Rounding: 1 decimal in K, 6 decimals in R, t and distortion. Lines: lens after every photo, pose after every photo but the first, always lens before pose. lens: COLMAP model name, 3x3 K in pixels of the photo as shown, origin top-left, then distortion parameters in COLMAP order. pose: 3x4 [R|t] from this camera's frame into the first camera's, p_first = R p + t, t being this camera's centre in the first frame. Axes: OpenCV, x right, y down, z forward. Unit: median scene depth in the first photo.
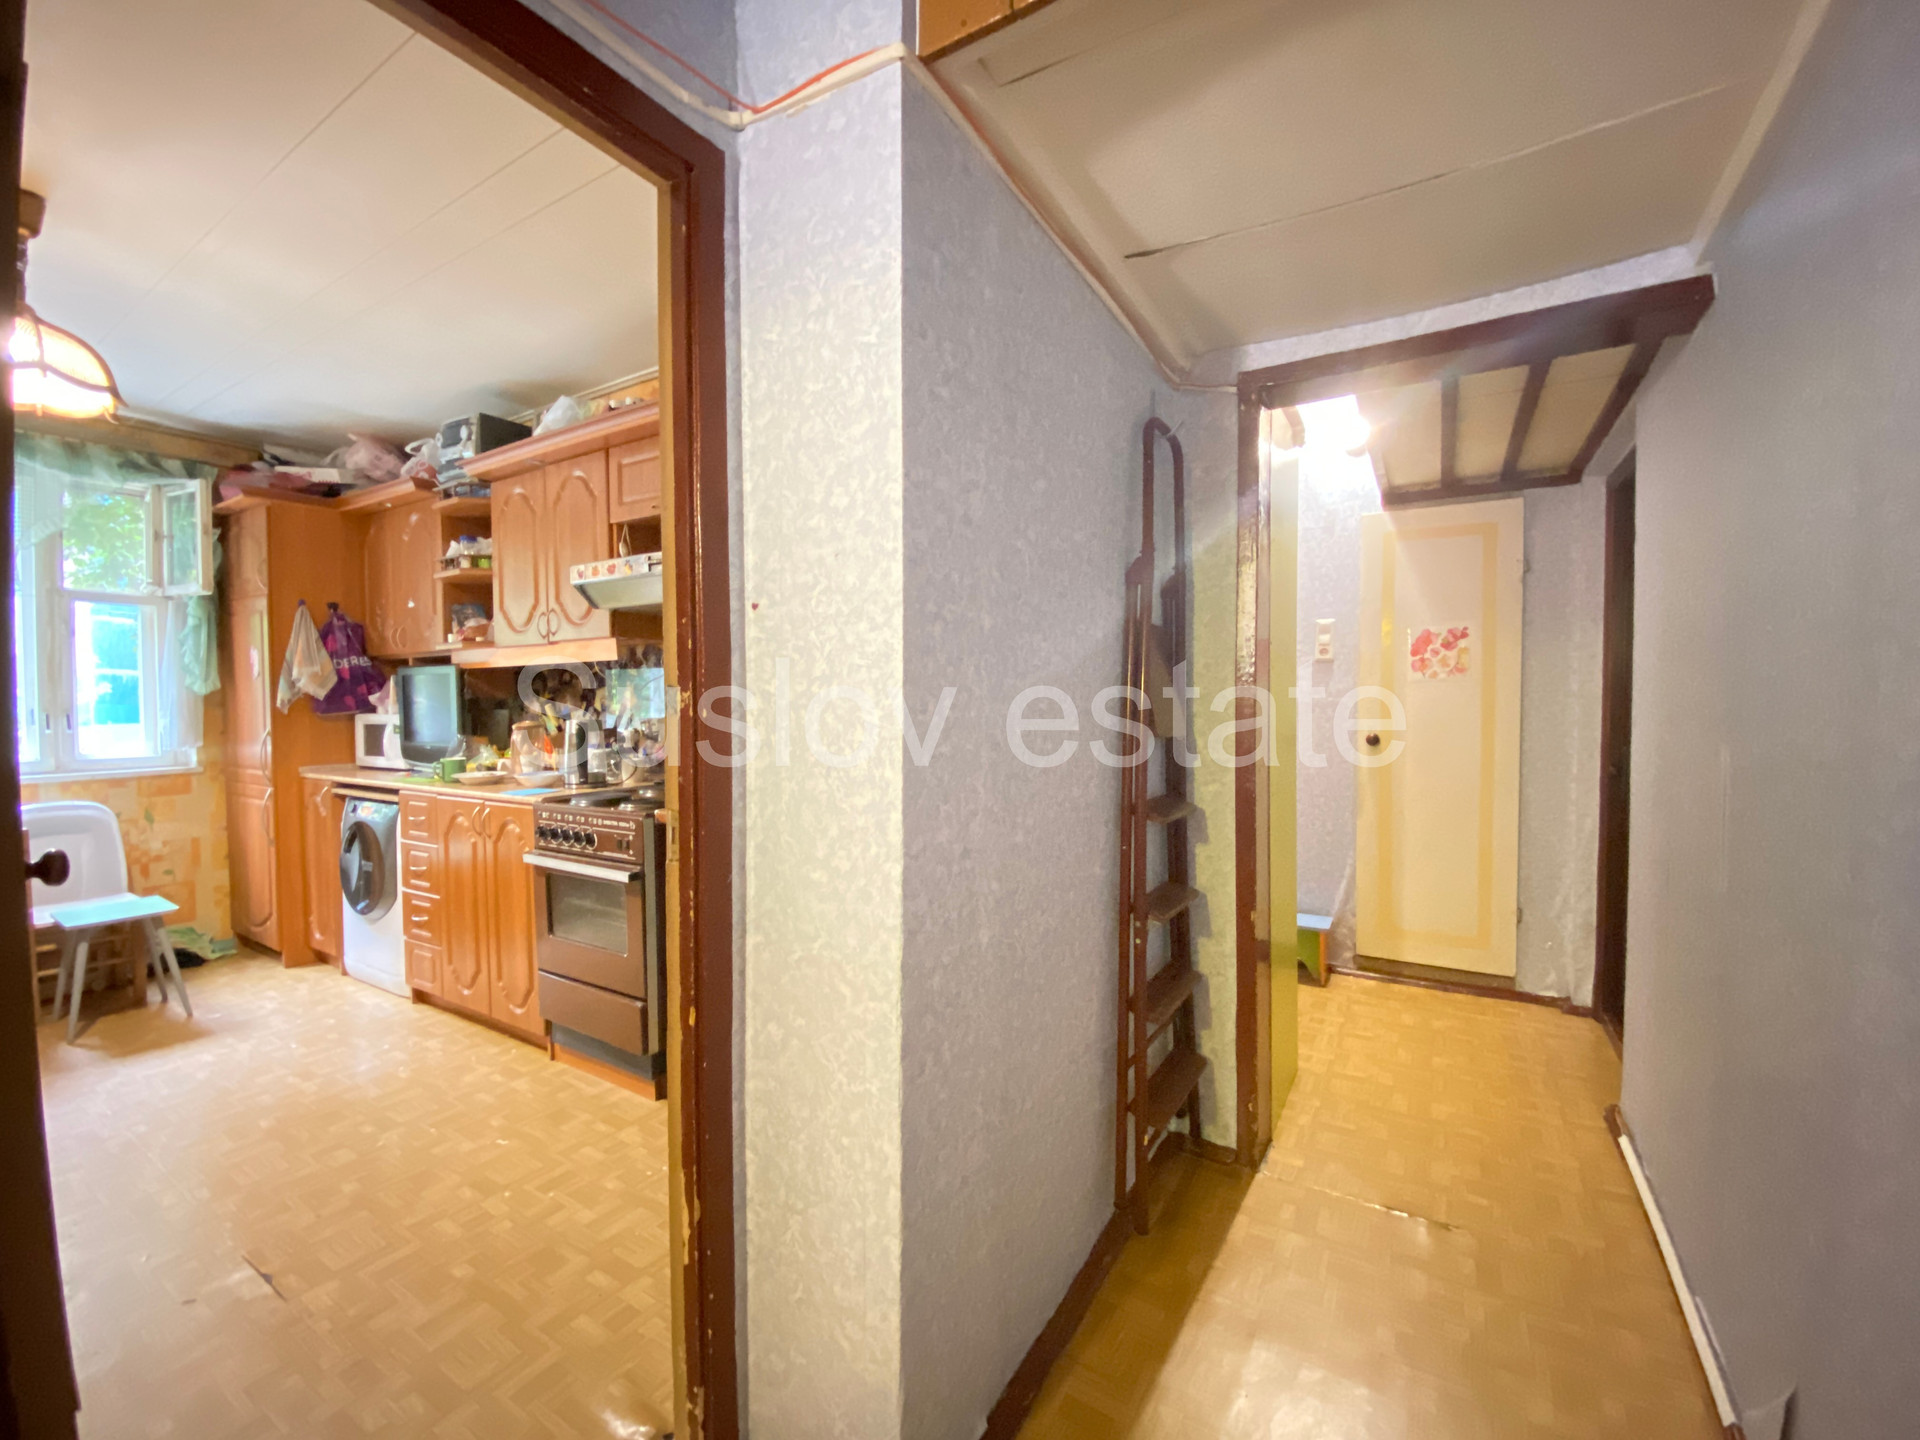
lens RADIAL K [[771.7, 0, 960.0], [0, 771.7, 720.0], [0, 0, 1]] dist [0.018464, -0.018815]
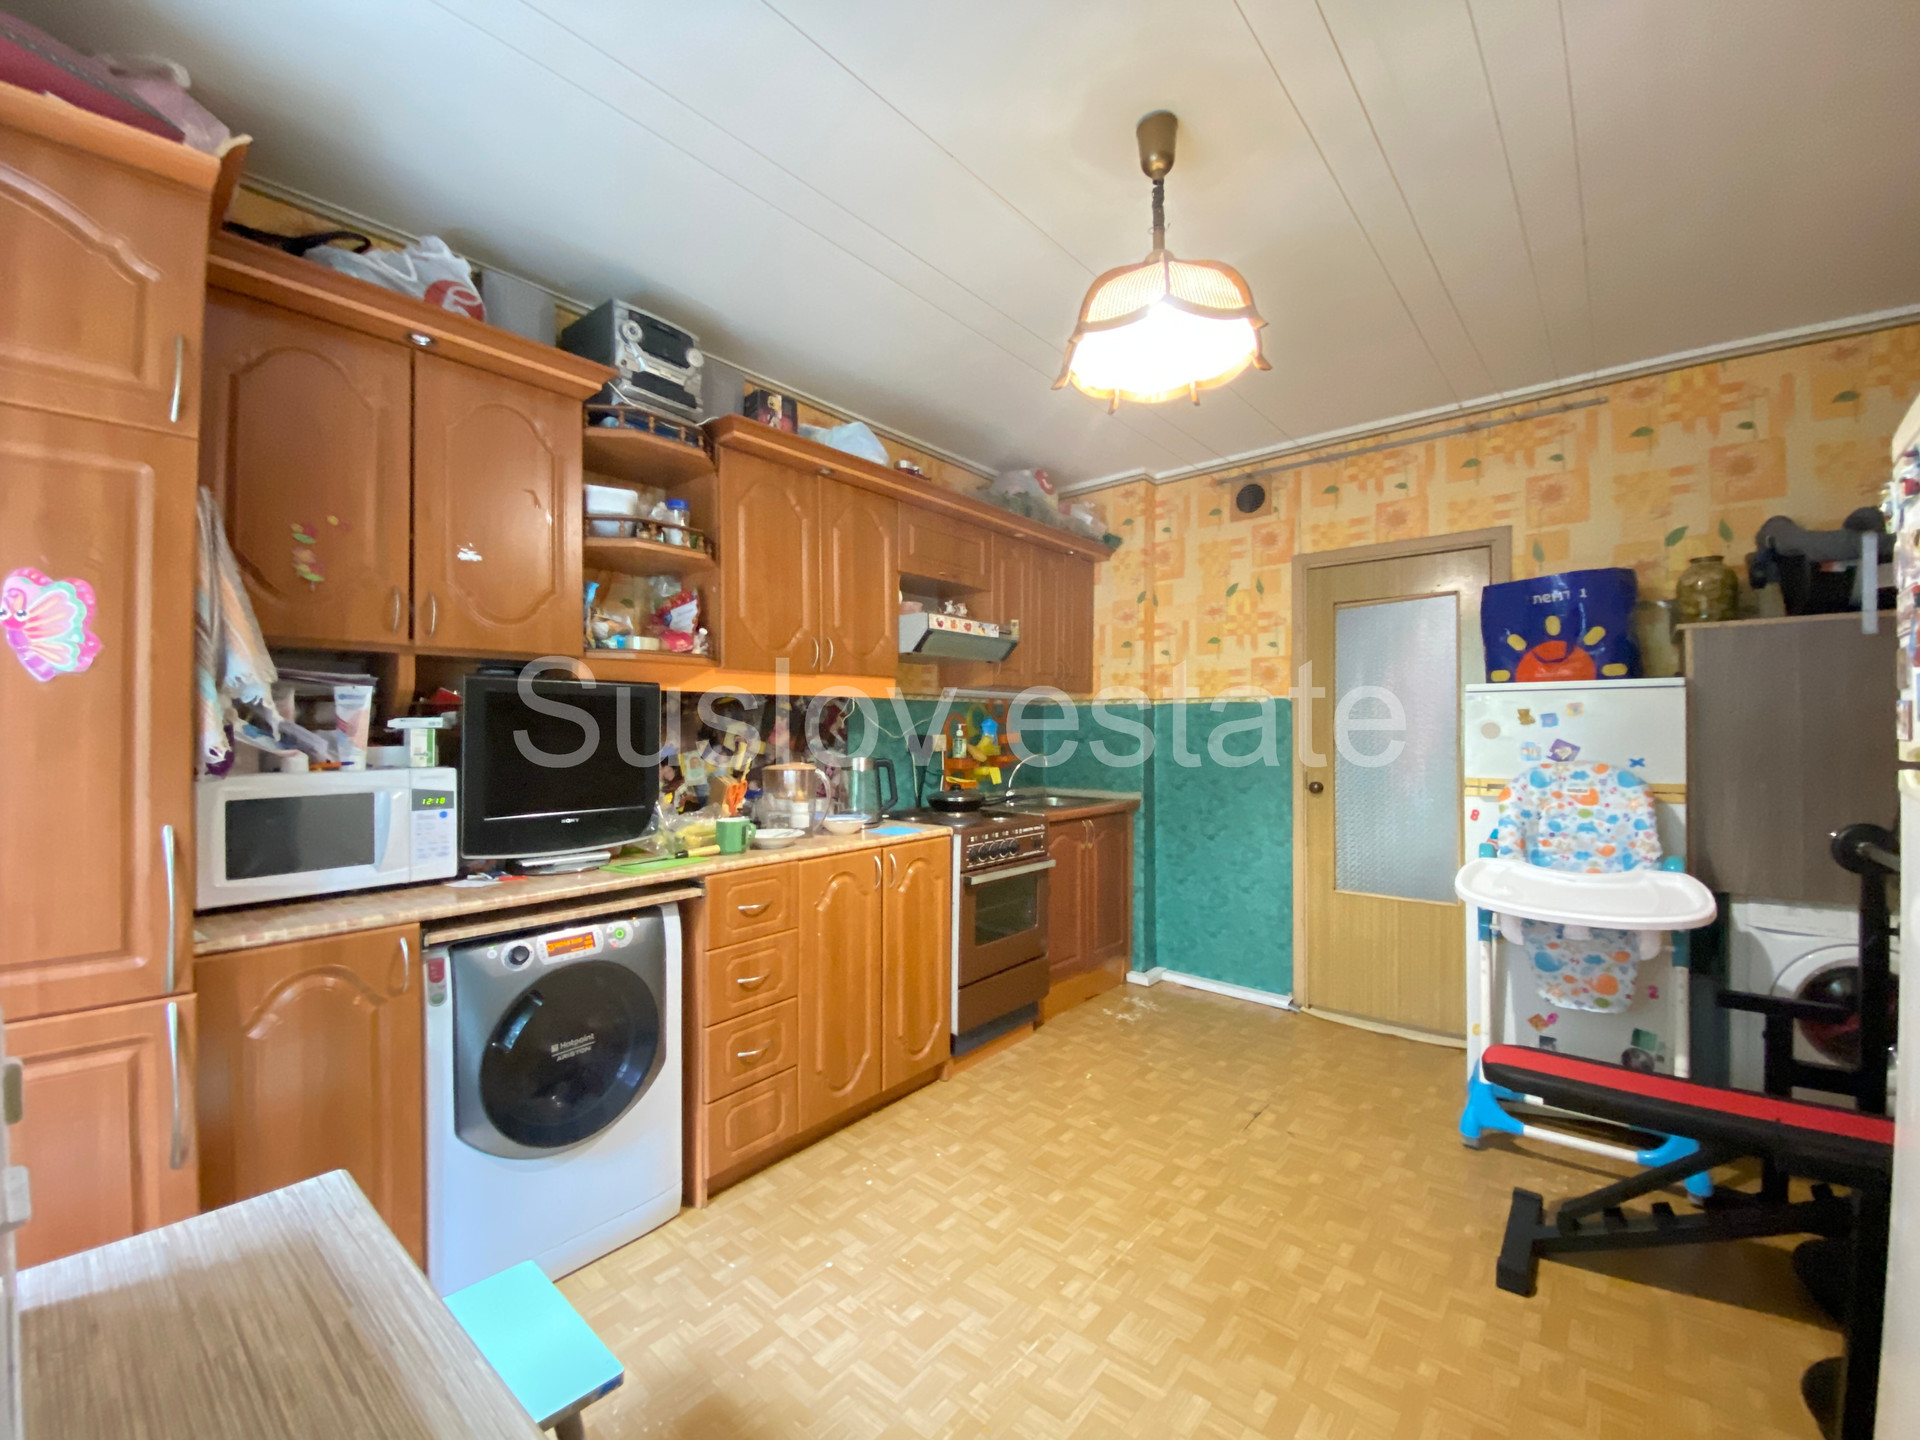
lens RADIAL K [[771.7, 0, 960.0], [0, 771.7, 720.0], [0, 0, 1]] dist [0.018464, -0.018815]
pose [[0.170578, 0.010327, 0.985290, -1.159786], [0.029115, 0.999456, -0.015516, -0.021352], [-0.984914, 0.031333, 0.170184, 0.591522]]
